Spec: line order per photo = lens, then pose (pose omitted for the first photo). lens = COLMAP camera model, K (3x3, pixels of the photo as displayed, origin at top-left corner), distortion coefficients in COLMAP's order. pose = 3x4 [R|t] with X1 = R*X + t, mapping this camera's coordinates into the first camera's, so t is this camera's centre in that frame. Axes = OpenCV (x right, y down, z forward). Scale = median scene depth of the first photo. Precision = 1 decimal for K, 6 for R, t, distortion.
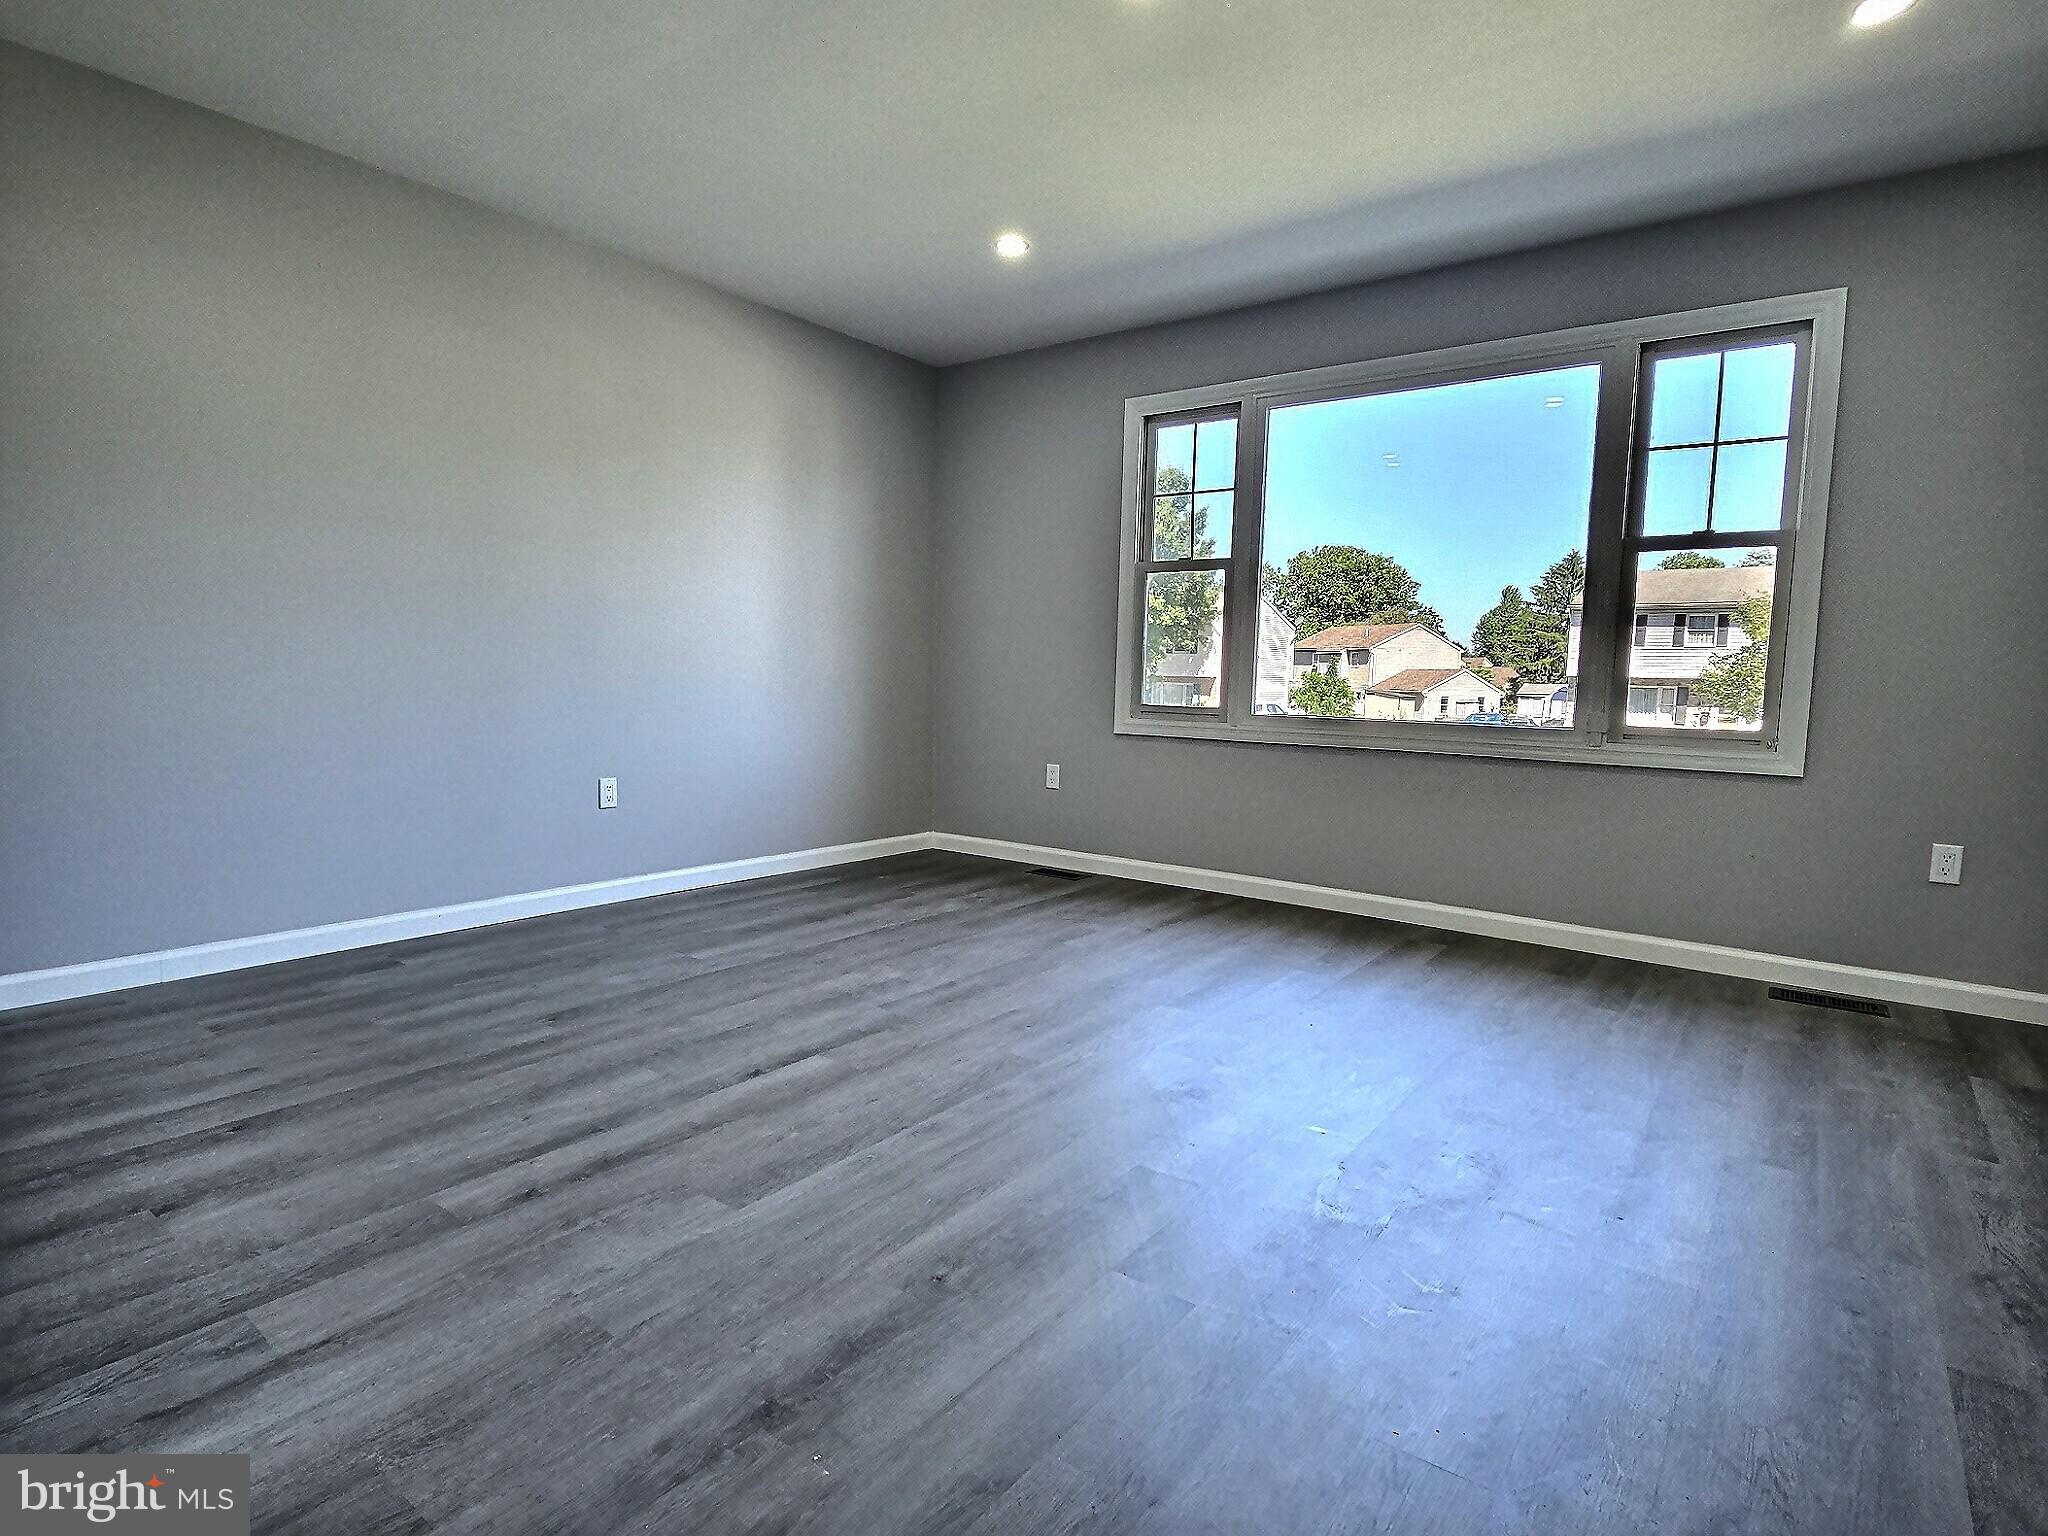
lens RADIAL K [[1059.4, 0, 1011.4], [0, 1059.4, 782.5], [0, 0, 1]] dist [-0.004219, -0.005175]
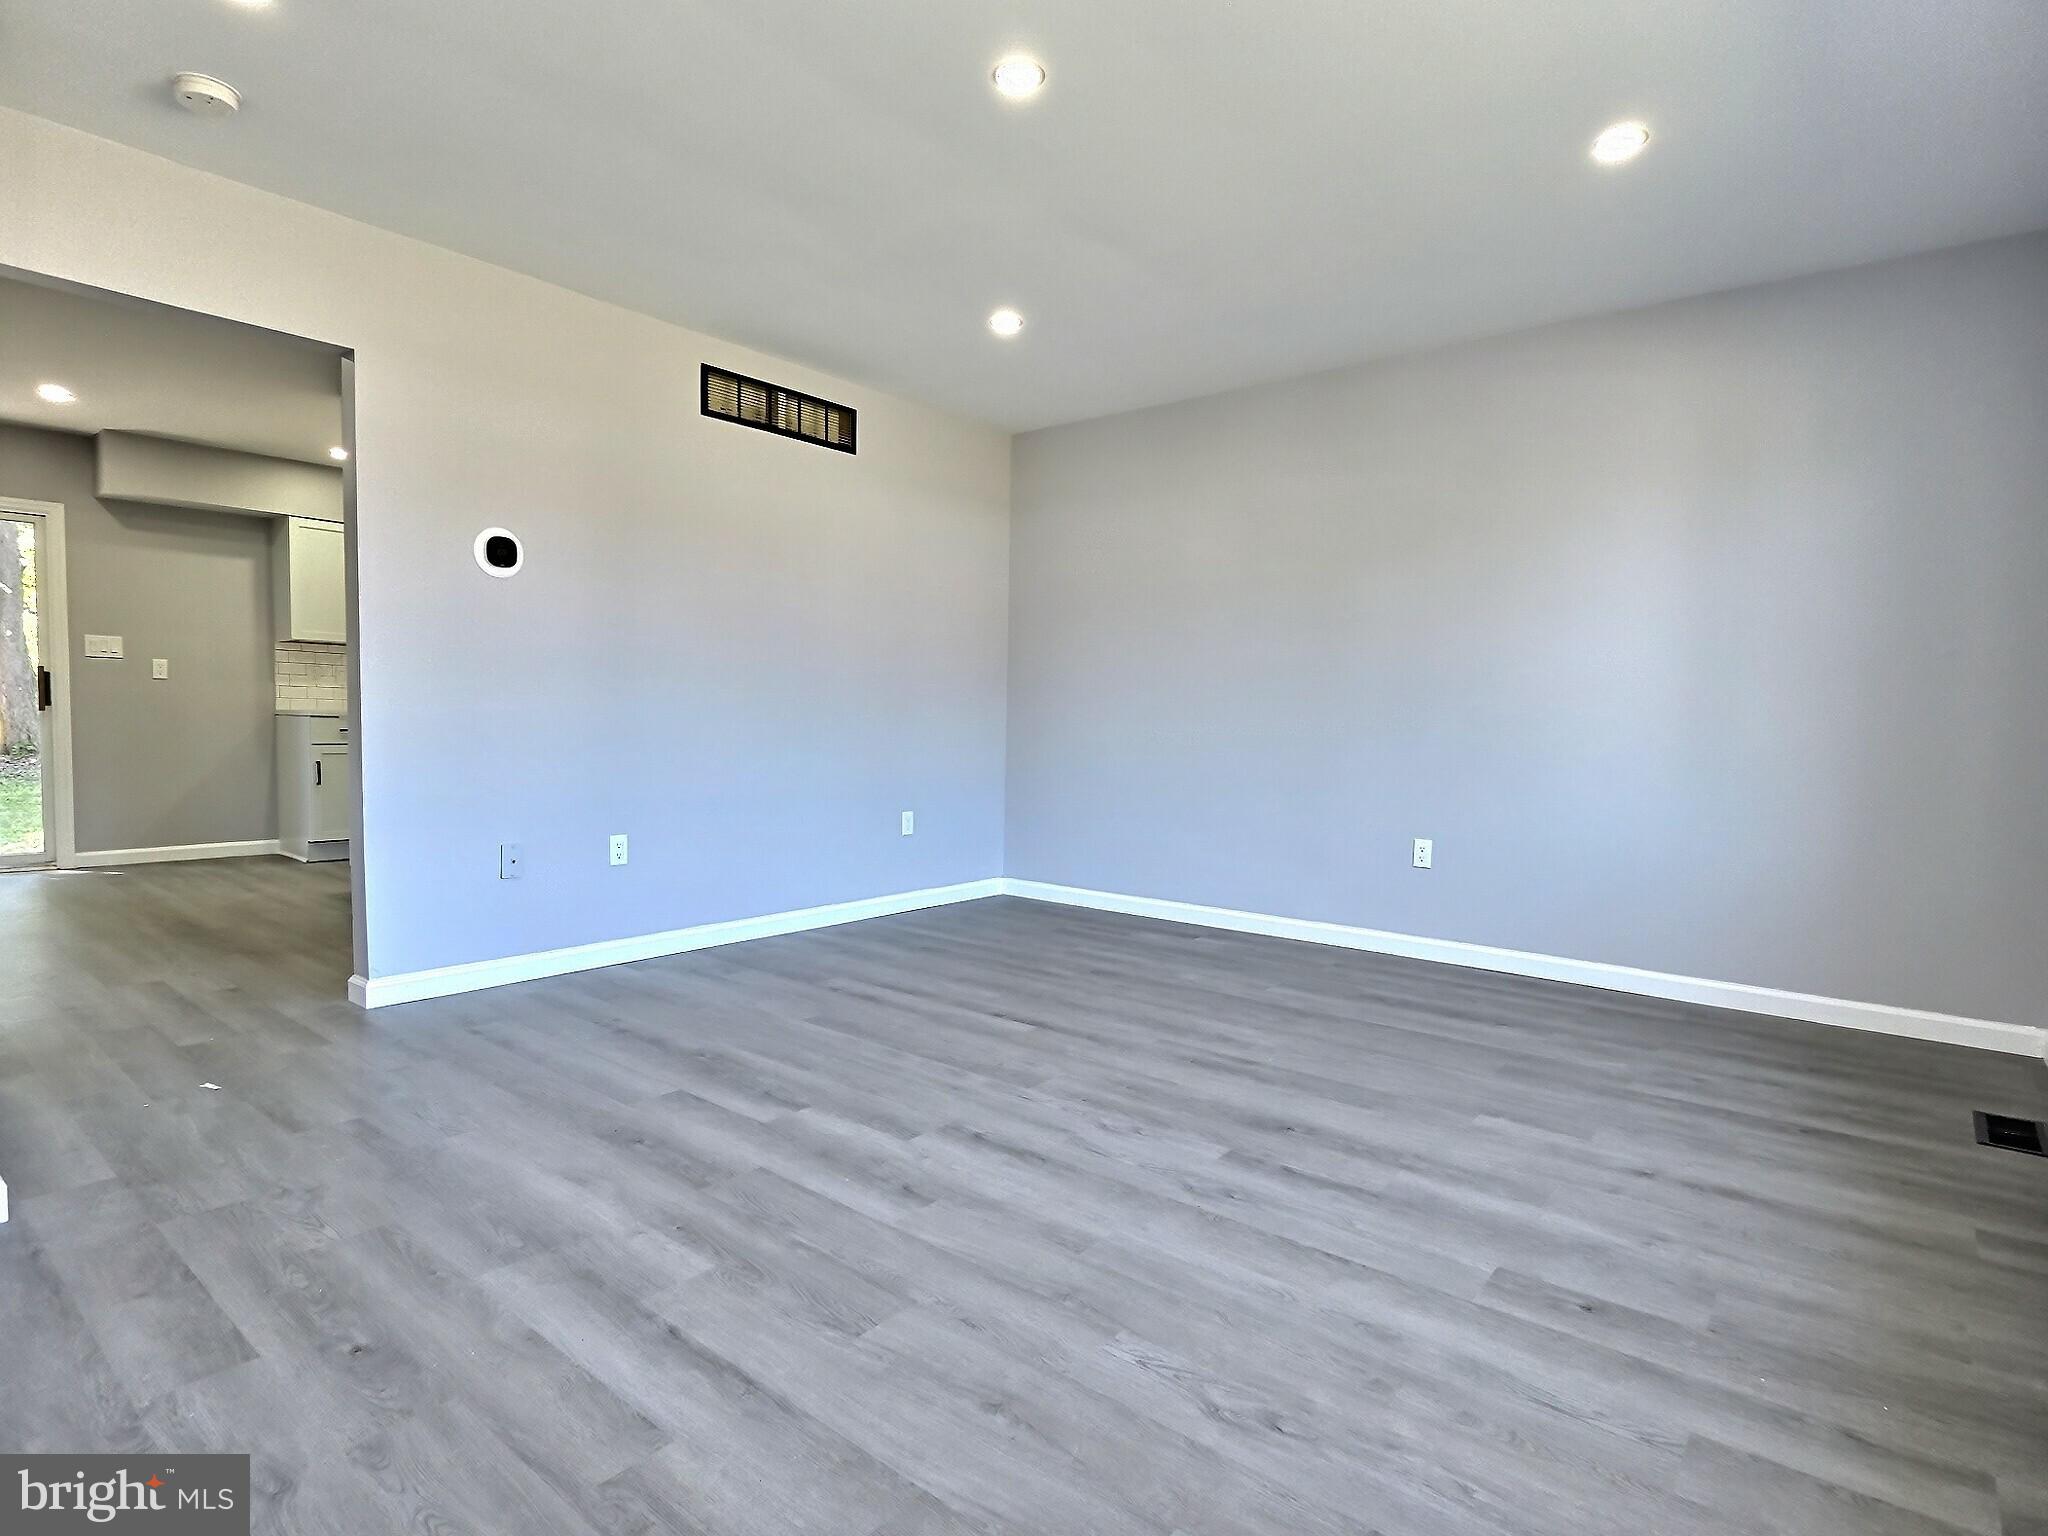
lens RADIAL K [[1059.4, 0, 1012.2], [0, 1059.4, 781.3], [0, 0, 1]] dist [-0.004219, -0.005175]
pose [[-0.038946, 0.035583, -0.998608, 1.017869], [-0.123548, 0.991526, 0.040149, -0.078783], [0.991574, 0.124939, -0.034220, 0.919719]]
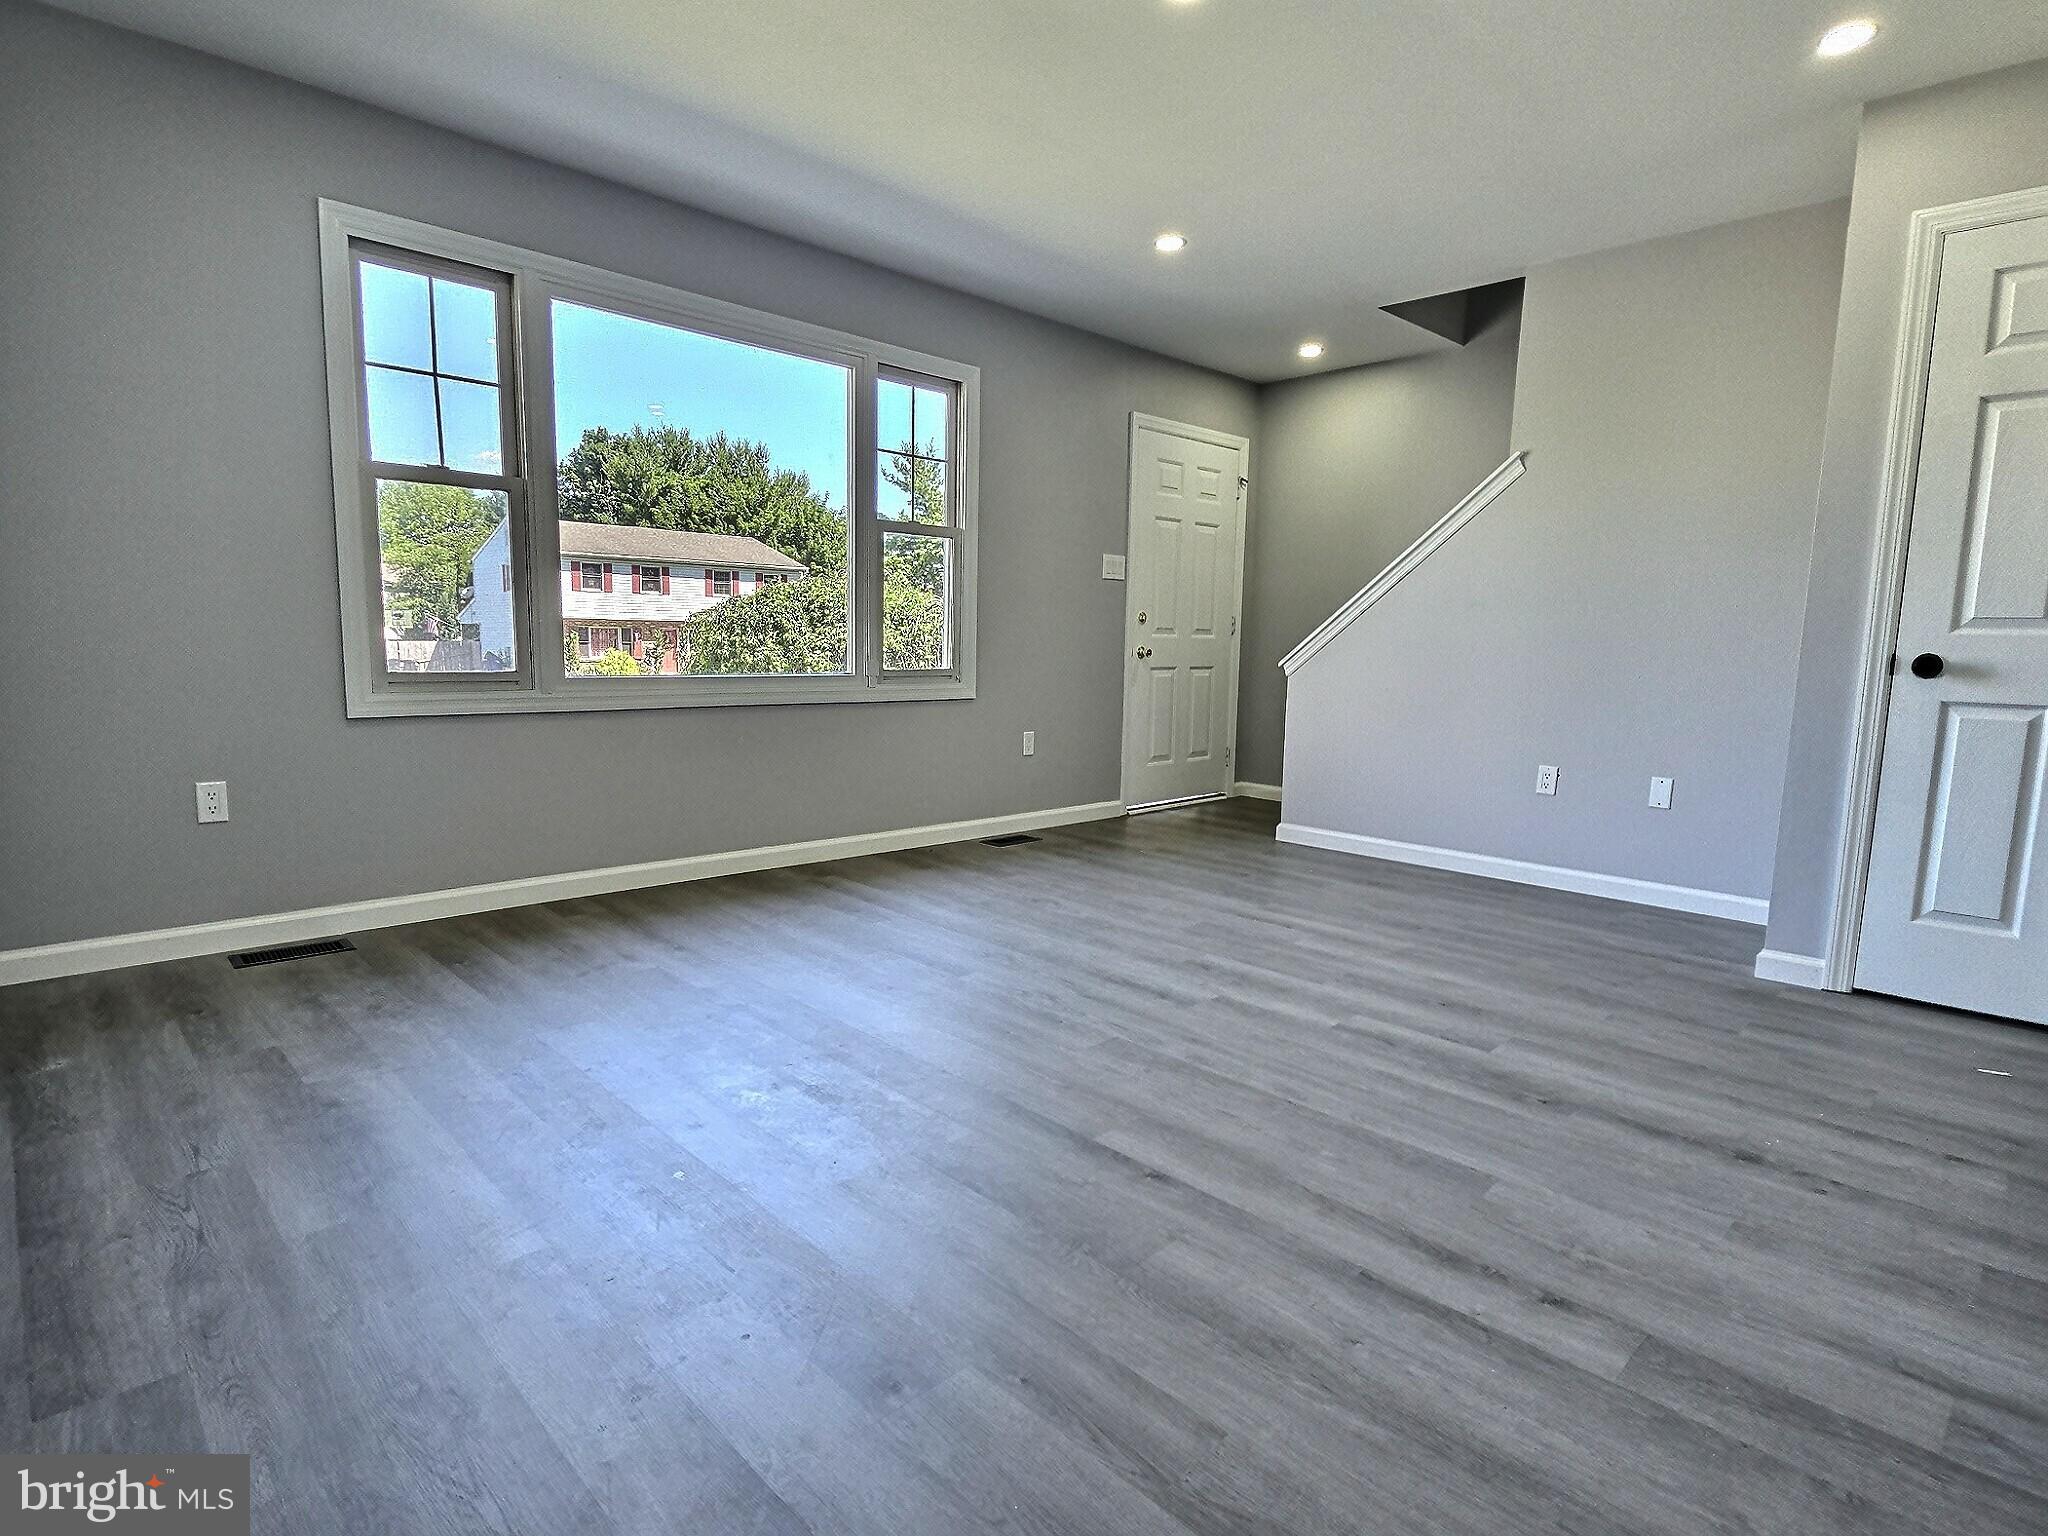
lens RADIAL K [[1059.4, 0, 1018.6], [0, 1059.4, 780.8], [0, 0, 1]] dist [-0.004219, -0.005175]
pose [[0.144921, -0.151461, 0.977782, -0.867770], [0.084291, 0.986512, 0.140320, -0.114577], [-0.985846, 0.062083, 0.155733, 0.861987]]
